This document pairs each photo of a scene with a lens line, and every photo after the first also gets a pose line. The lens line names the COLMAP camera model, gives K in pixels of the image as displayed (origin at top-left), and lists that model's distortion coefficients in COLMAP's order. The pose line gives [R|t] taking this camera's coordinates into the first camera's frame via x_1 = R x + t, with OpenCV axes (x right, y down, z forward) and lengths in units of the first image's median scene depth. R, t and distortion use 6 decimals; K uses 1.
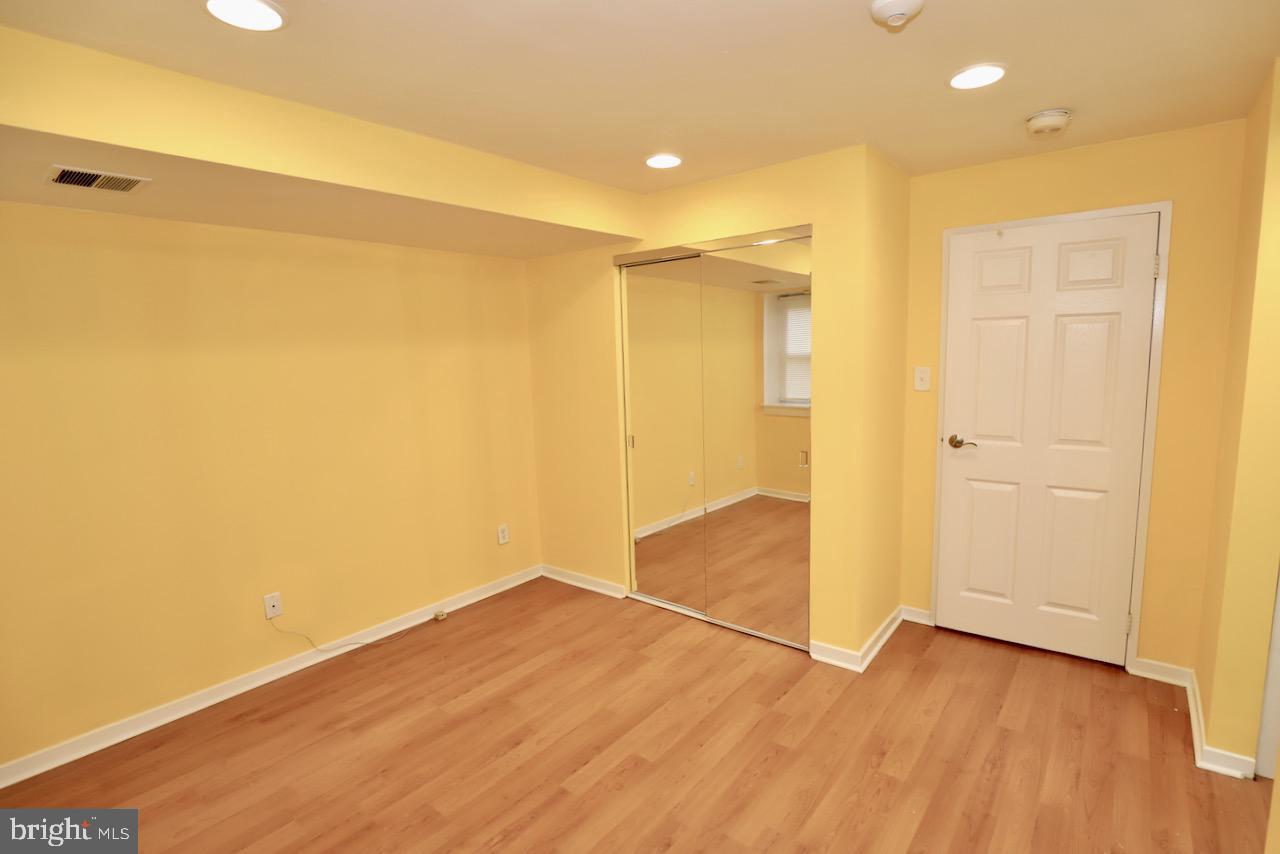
lens RADIAL K [[611.6, 0, 667.6], [0, 611.6, 431.3], [0, 0, 1]] dist [-0.023632, 0.000864]
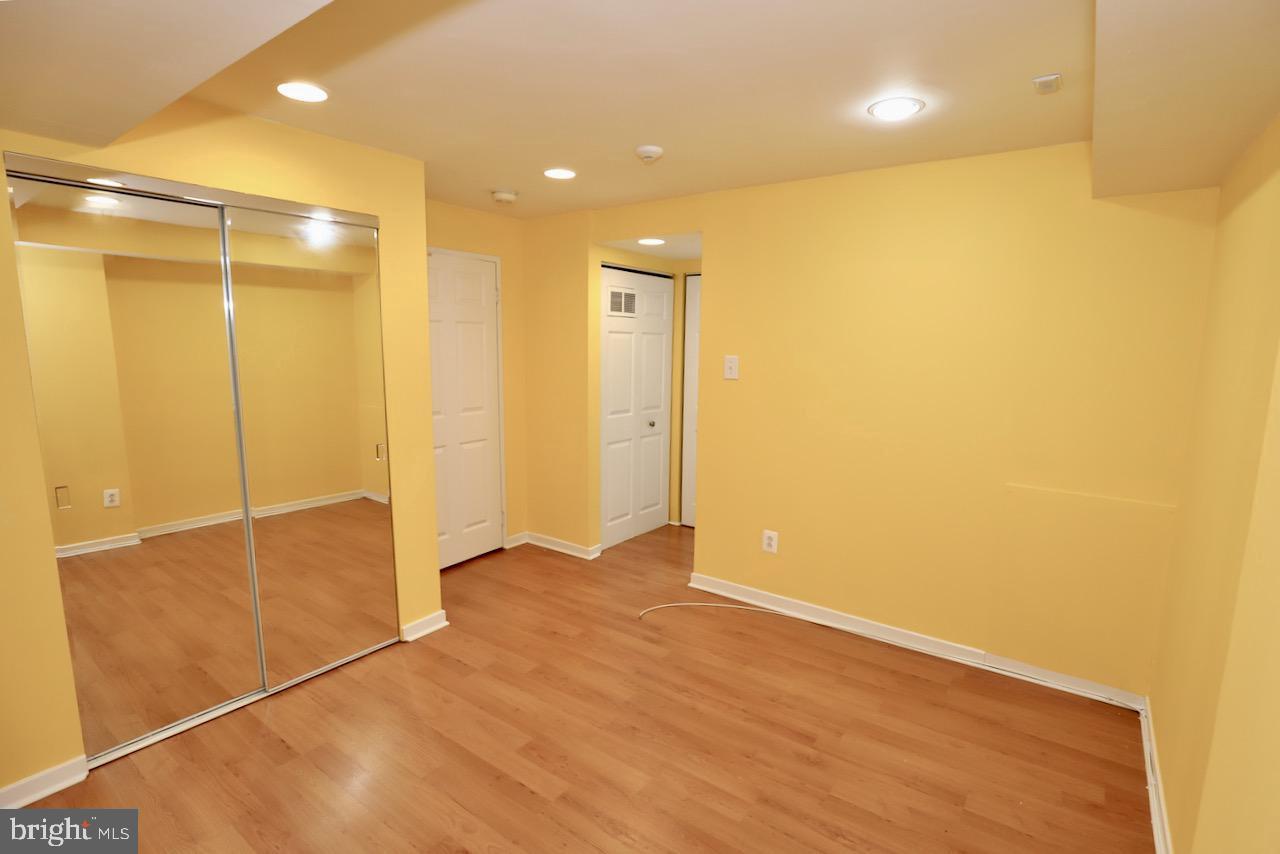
lens RADIAL K [[610.4, 0, 641.6], [0, 610.4, 438.8], [0, 0, 1]] dist [-0.022679, 0.000161]
pose [[-0.039190, -0.128217, 0.990971, -0.919153], [0.121496, 0.983764, 0.132090, -0.065142], [-0.991818, 0.125576, -0.022976, 0.721678]]
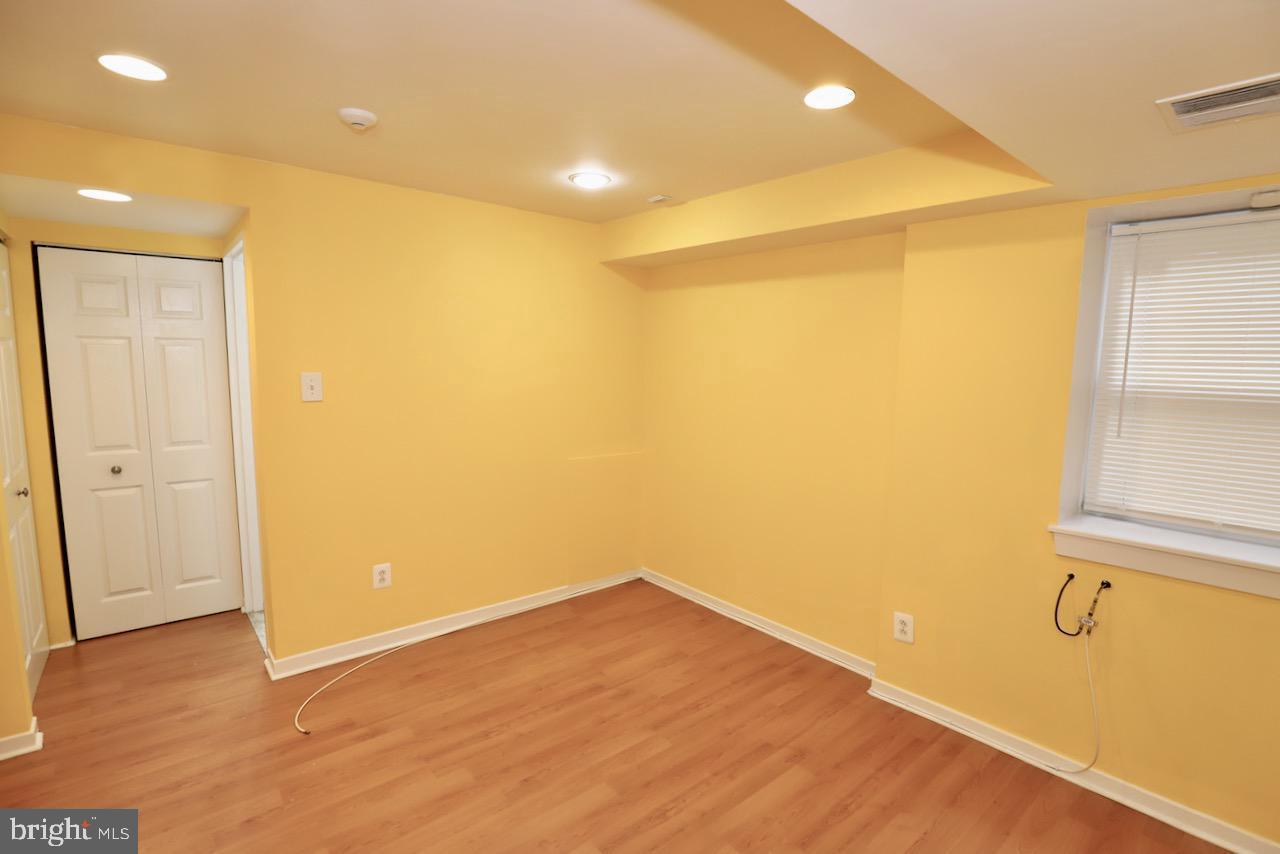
lens RADIAL K [[611.6, 0, 667.6], [0, 611.6, 431.3], [0, 0, 1]] dist [-0.023632, 0.000864]
pose [[-0.983635, -0.011692, 0.179791, -0.364765], [0.032958, 0.969378, 0.243353, -0.194054], [-0.177131, 0.245296, -0.953129, 1.471494]]
